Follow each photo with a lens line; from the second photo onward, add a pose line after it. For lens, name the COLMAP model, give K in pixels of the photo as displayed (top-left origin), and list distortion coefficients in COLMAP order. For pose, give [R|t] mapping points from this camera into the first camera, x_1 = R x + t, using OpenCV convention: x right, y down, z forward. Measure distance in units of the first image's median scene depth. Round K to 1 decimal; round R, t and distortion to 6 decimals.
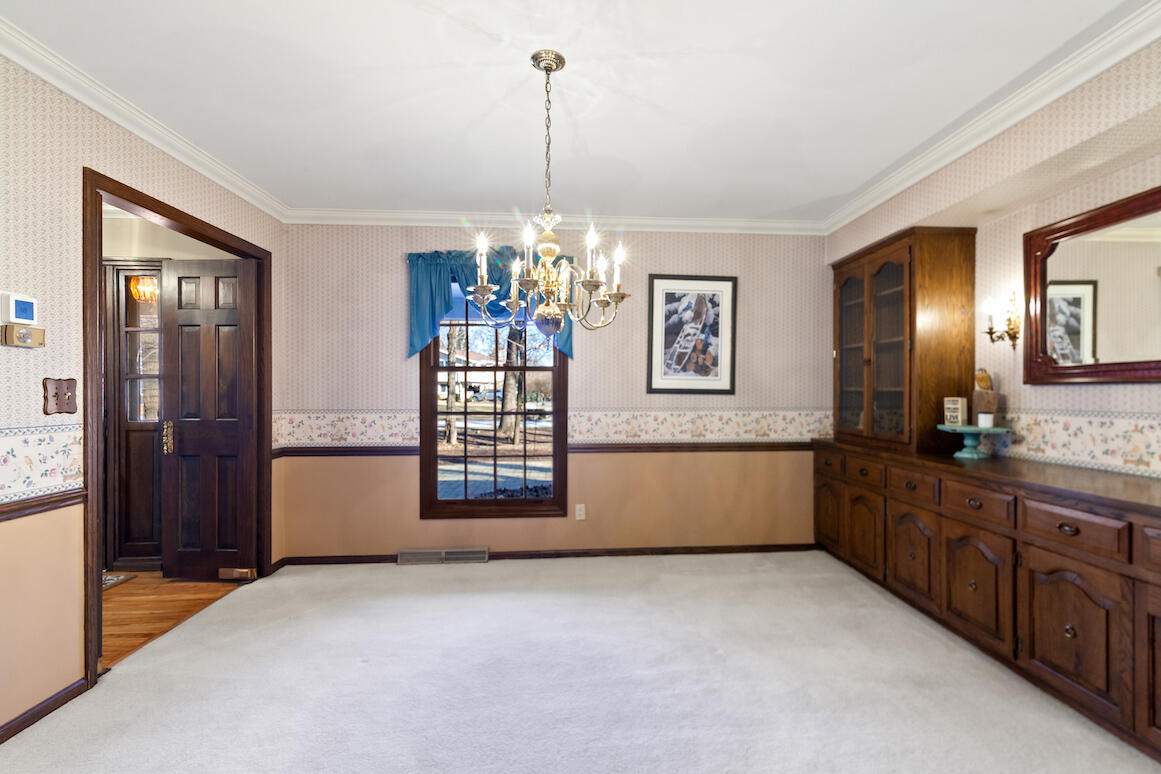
lens RADIAL K [[541.3, 0, 580.5], [0, 541.3, 387.4], [0, 0, 1]] dist [0.008244, -0.000802]
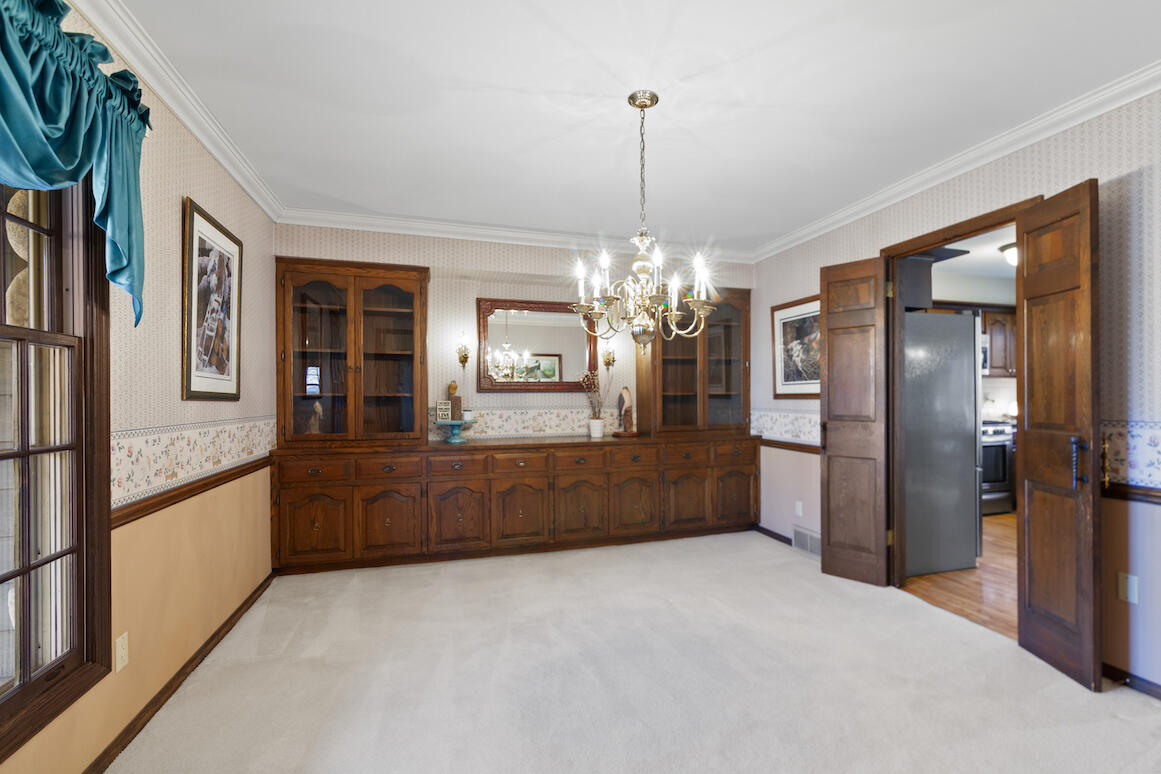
lens RADIAL K [[541.3, 0, 621.7], [0, 541.3, 397.8], [0, 0, 1]] dist [0.008244, -0.000802]
pose [[-0.272477, 0.009457, 0.962116, -0.753183], [0.007756, 0.999941, -0.007632, 0.024004], [-0.962131, 0.005382, -0.272534, 0.927677]]
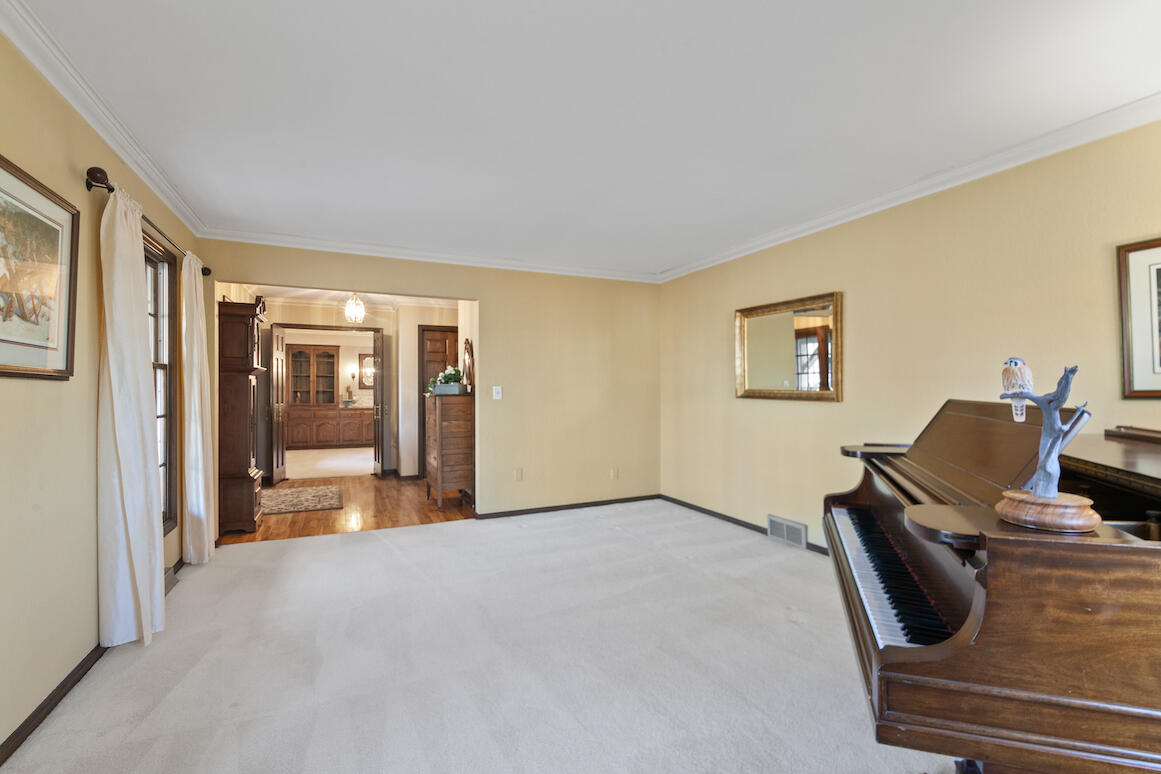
lens RADIAL K [[541.3, 0, 597.1], [0, 541.3, 385.1], [0, 0, 1]] dist [0.008244, -0.000802]
pose [[-0.375402, 0.019603, 0.926655, -3.466058], [0.005537, 0.999806, -0.018908, 0.048850], [-0.926845, -0.001967, -0.375438, 0.780255]]
